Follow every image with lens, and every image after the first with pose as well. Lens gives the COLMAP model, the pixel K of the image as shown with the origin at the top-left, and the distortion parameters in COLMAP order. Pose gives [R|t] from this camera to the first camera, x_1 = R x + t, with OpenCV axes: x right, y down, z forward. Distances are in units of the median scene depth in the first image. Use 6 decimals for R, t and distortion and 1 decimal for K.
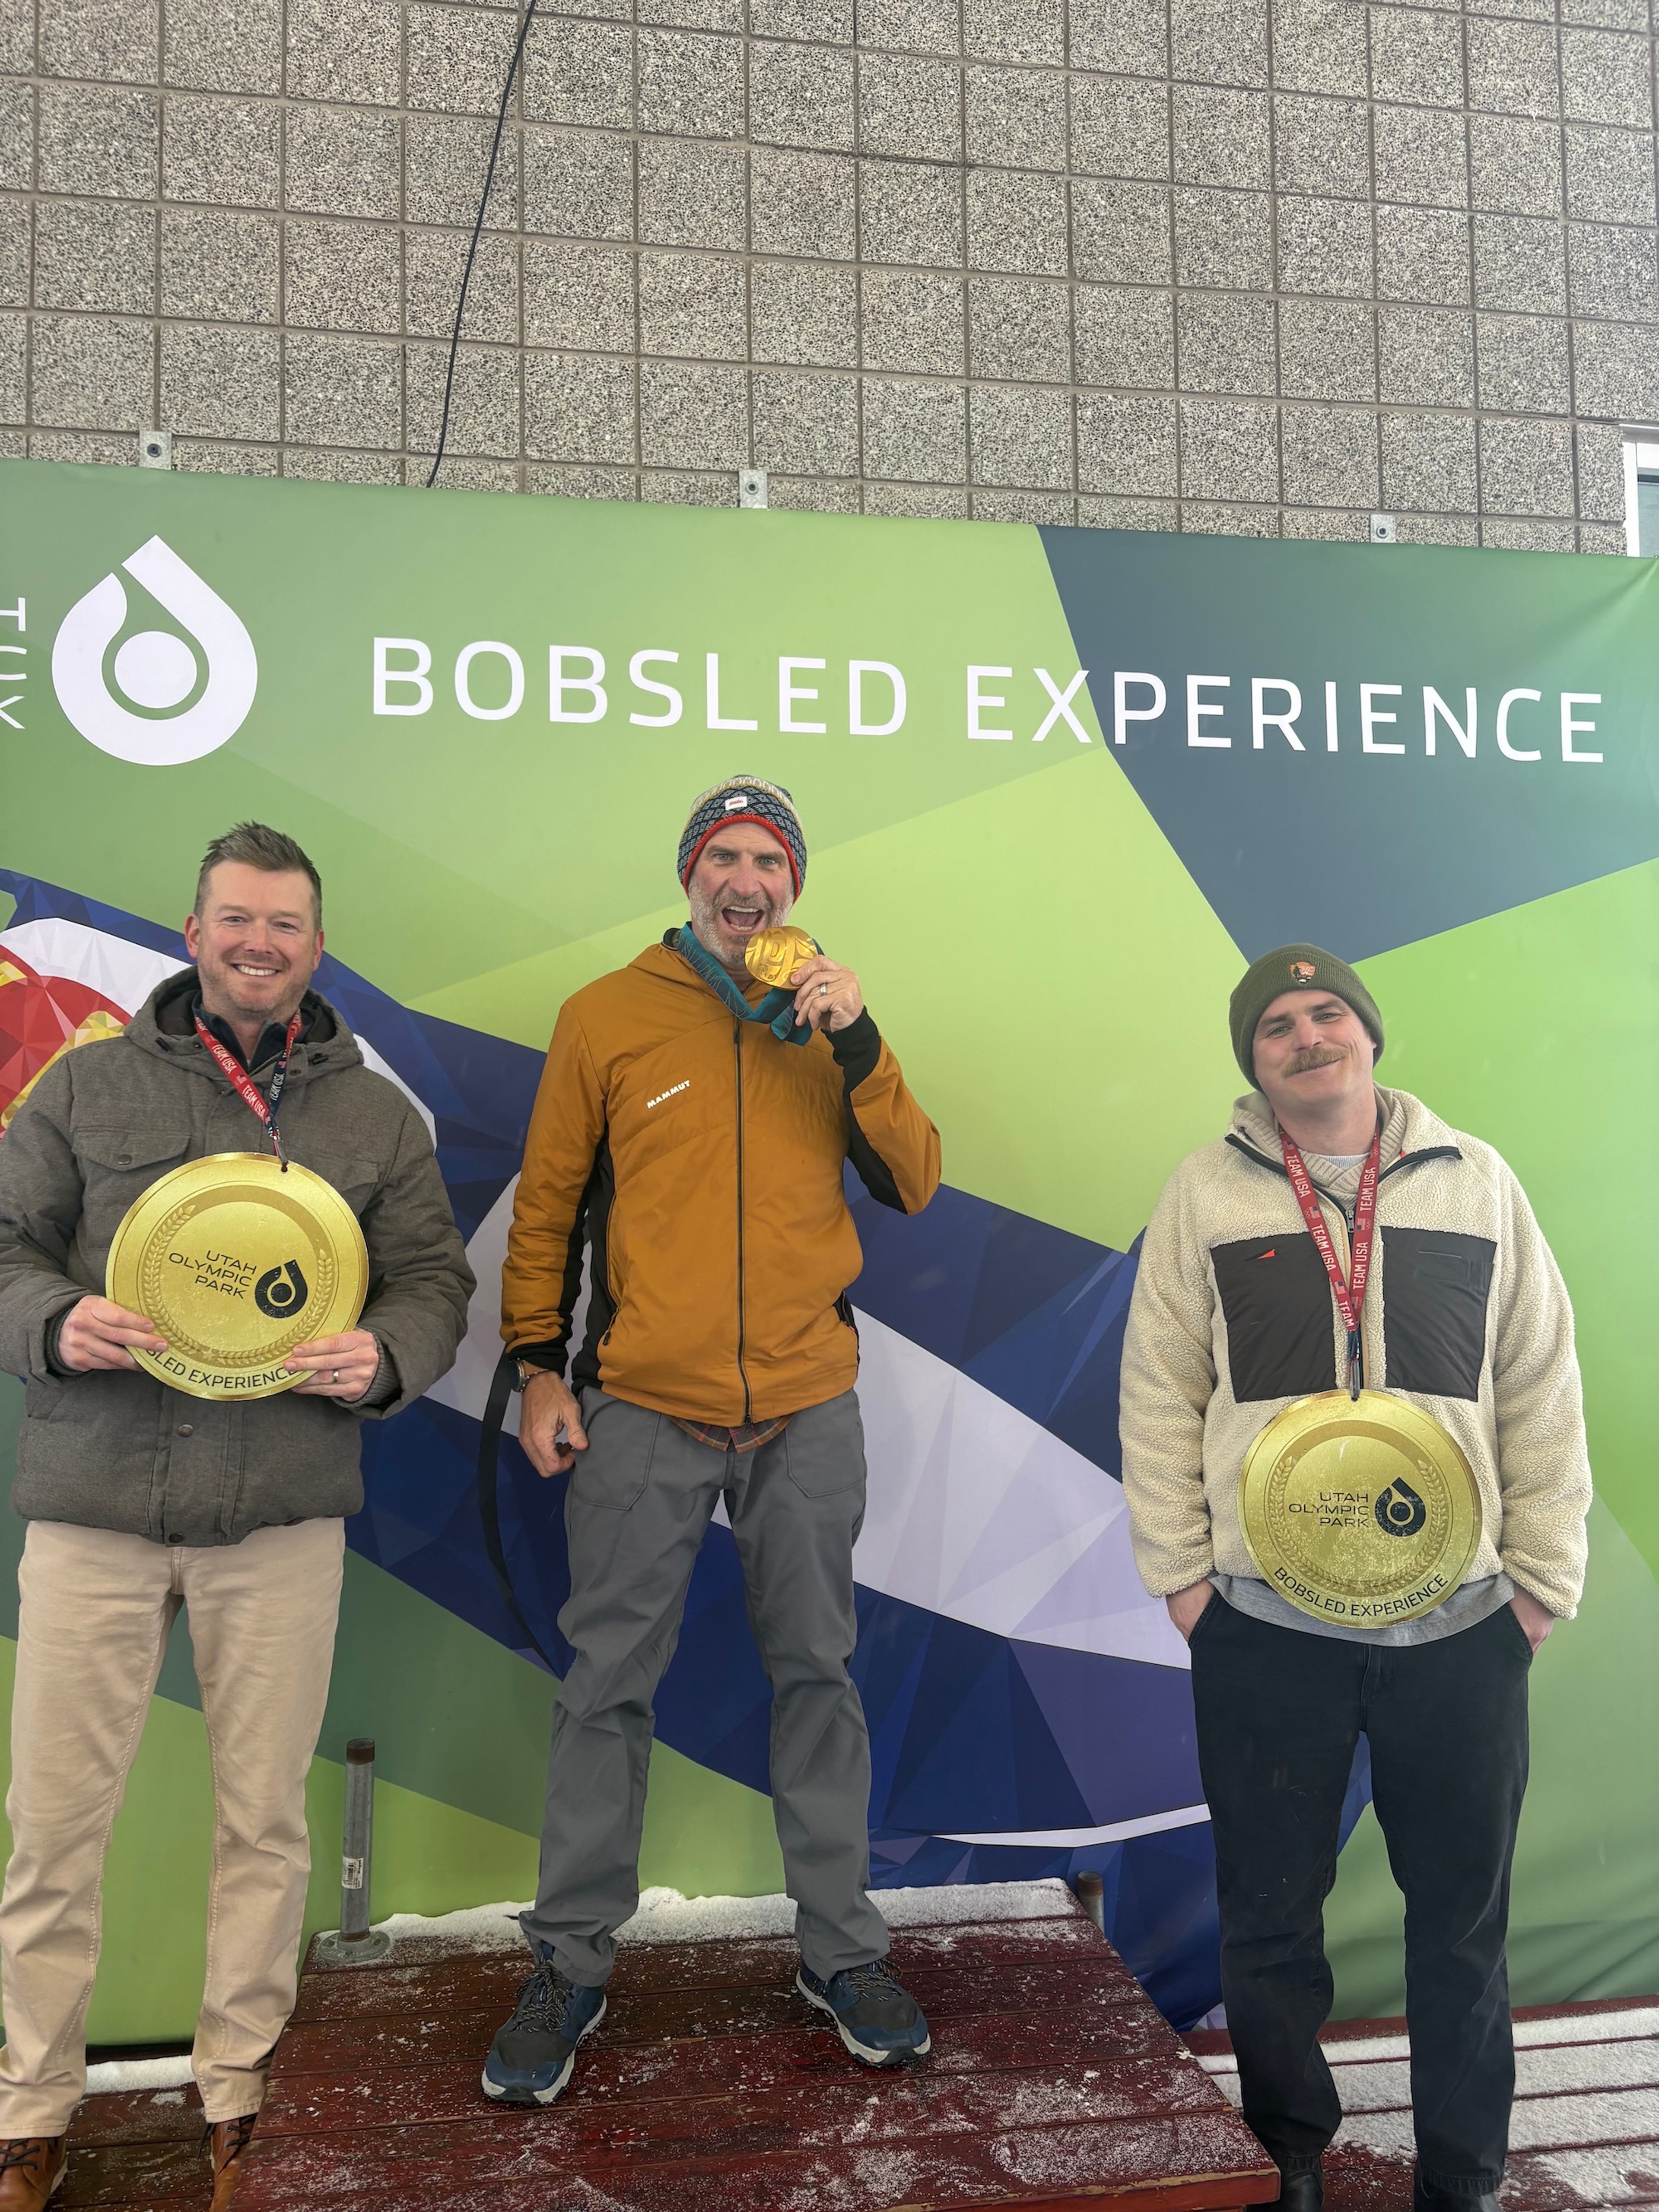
lens RADIAL K [[1595.8, 0, 828.2], [0, 1595.8, 1110.7], [0, 0, 1]] dist [0.029934, -0.016396]
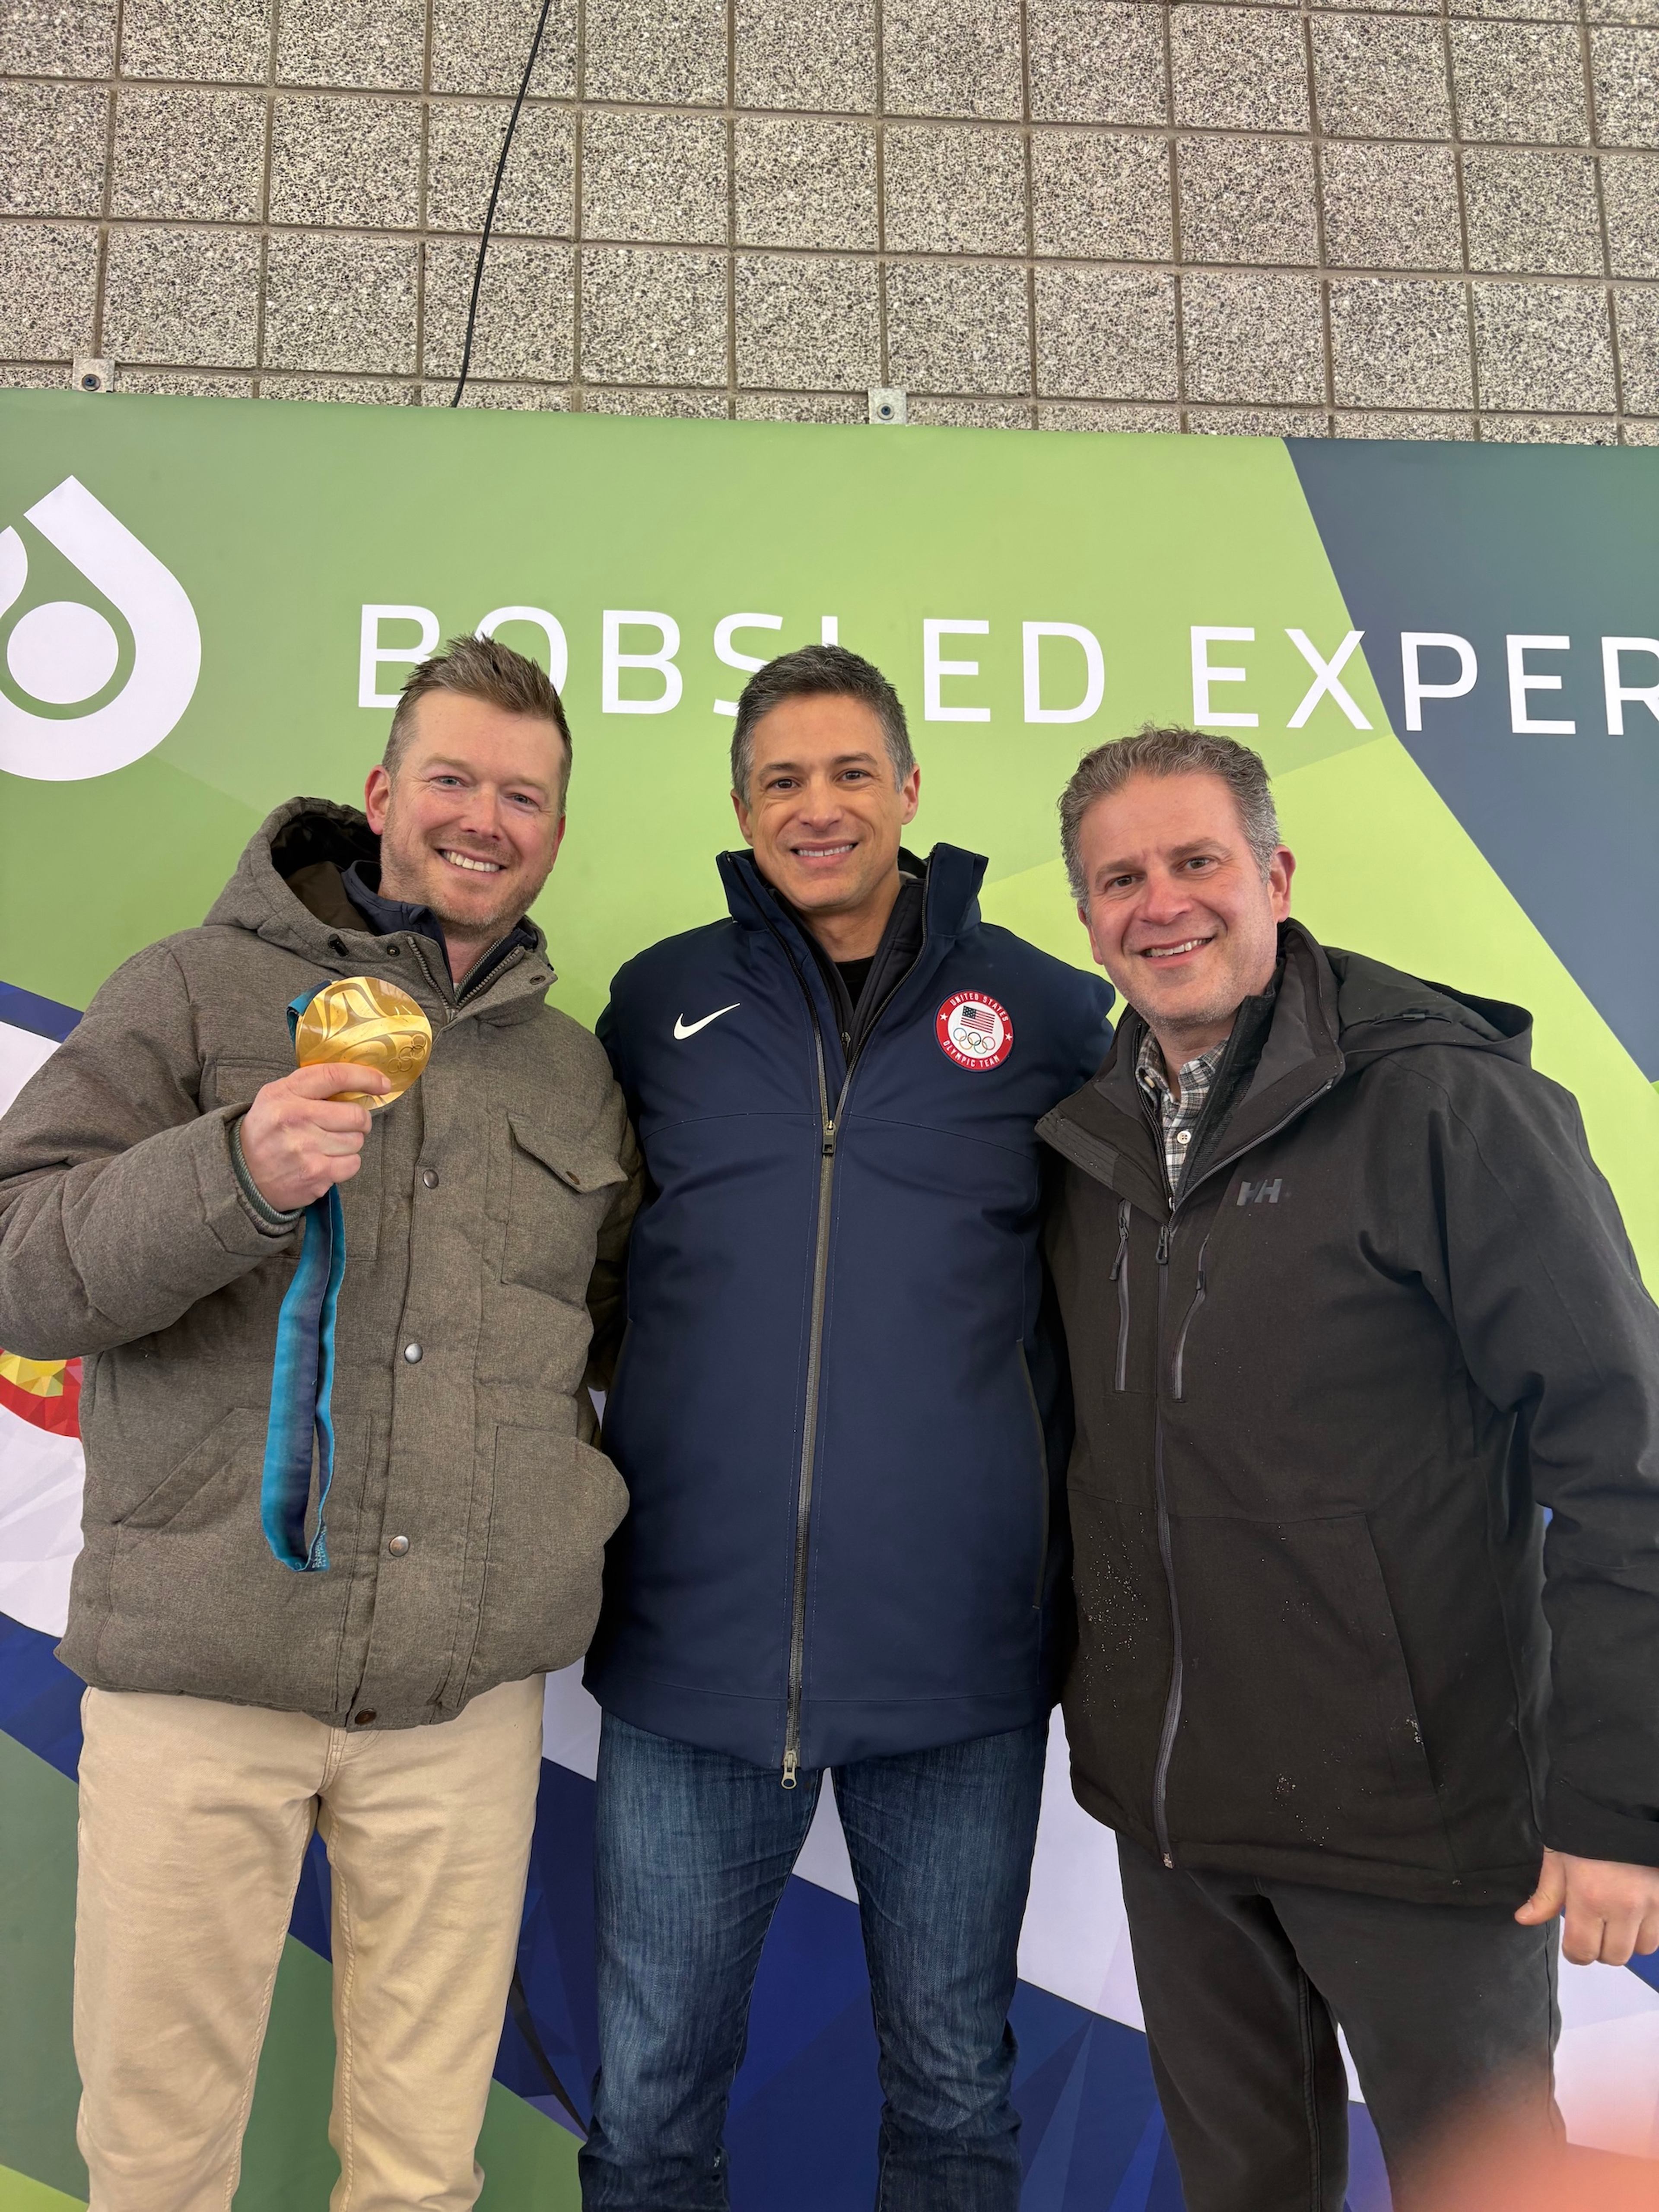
lens RADIAL K [[1595.8, 0, 830.3], [0, 1595.8, 1121.3], [0, 0, 1]] dist [0.029934, -0.016396]
pose [[0.995135, -0.012023, -0.097780, -0.004825], [0.003686, 0.996374, -0.084998, -0.000733], [0.098448, 0.084224, 0.991572, 0.295776]]
